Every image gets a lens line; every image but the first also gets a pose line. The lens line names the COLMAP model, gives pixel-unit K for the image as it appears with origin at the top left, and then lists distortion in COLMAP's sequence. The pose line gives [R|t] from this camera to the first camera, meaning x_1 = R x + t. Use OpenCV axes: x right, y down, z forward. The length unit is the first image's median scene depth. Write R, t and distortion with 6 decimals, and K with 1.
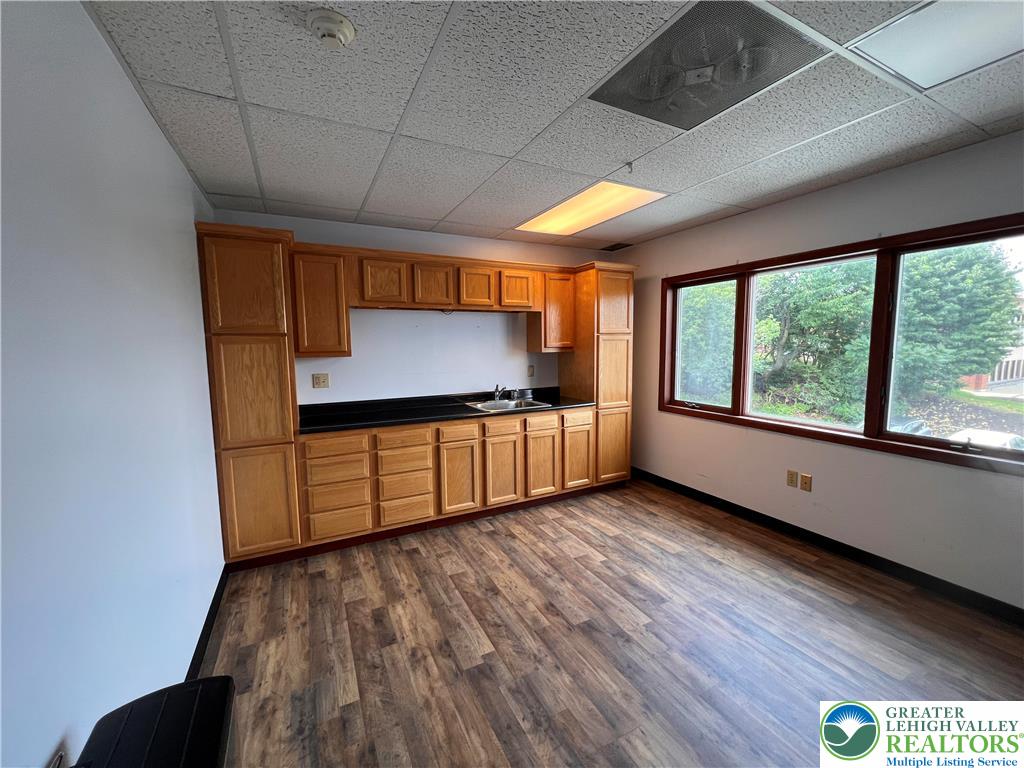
lens RADIAL K [[409.3, 0, 512.0], [0, 409.3, 384.0], [0, 0, 1]] dist [-0.001468, -0.000301]
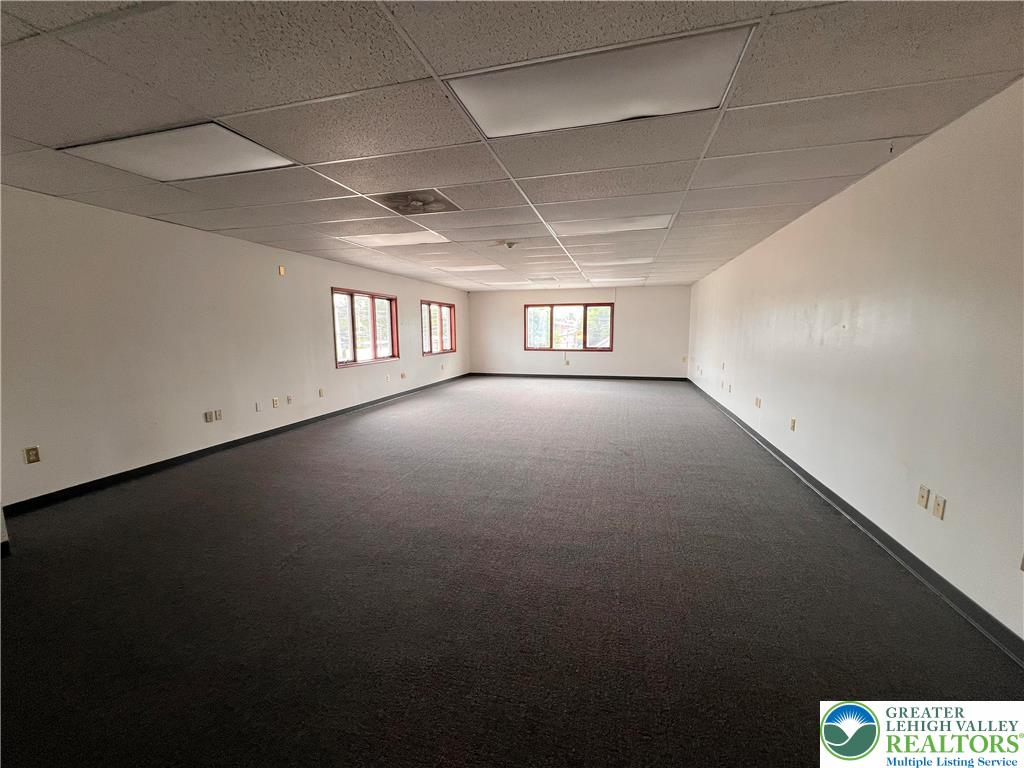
lens RADIAL K [[409.3, 0, 512.0], [0, 409.3, 384.0], [0, 0, 1]] dist [-0.001468, -0.000301]
pose [[0.671329, -0.100618, 0.734298, -2.246347], [0.069737, 0.994922, 0.072573, 0.105983], [-0.737871, 0.002488, 0.674937, -1.066464]]
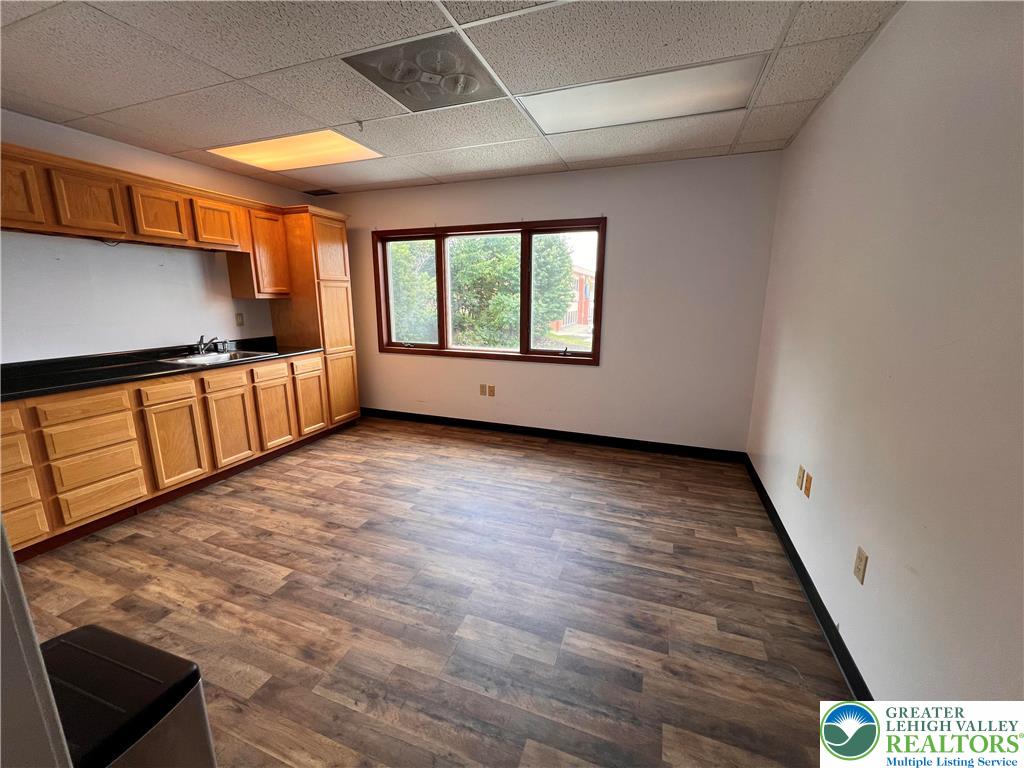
lens RADIAL K [[409.3, 0, 512.0], [0, 409.3, 384.0], [0, 0, 1]] dist [-0.001468, -0.000301]
pose [[0.733994, -0.127877, 0.667008, -0.168362], [0.055911, 0.990158, 0.128304, 0.033479], [-0.676850, -0.056881, 0.733920, -0.097044]]
